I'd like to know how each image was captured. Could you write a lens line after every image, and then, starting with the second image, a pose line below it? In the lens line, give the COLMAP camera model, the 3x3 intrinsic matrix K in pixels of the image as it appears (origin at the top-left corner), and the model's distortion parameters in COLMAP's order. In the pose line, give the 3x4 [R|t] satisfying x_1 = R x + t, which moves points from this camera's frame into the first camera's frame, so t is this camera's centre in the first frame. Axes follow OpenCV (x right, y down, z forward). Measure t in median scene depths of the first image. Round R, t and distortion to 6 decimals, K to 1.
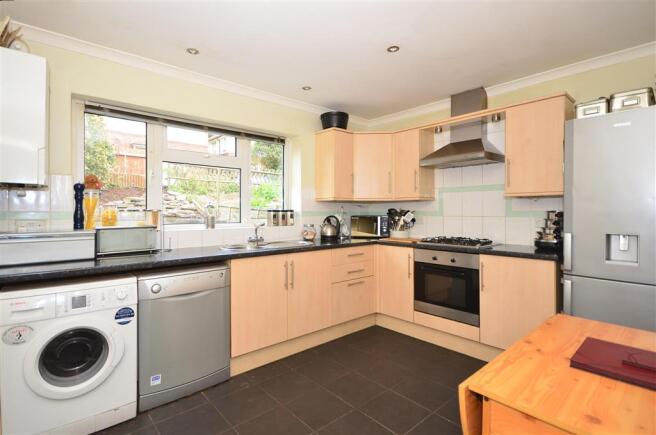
lens RADIAL K [[326.2, 0, 328.0], [0, 326.2, 217.5], [0, 0, 1]] dist [0.029900, 0.000365]
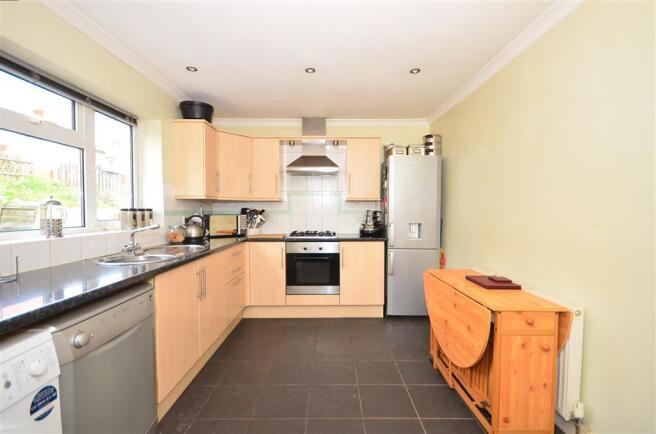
lens RADIAL K [[290.0, 0, 329.9], [0, 290.0, 223.9], [0, 0, 1]] dist [0.000454, -0.000474]
pose [[0.648385, -0.035995, 0.760461, -0.407030], [0.013793, 0.999273, 0.035538, -0.005269], [-0.761187, -0.012553, 0.648410, 0.204790]]
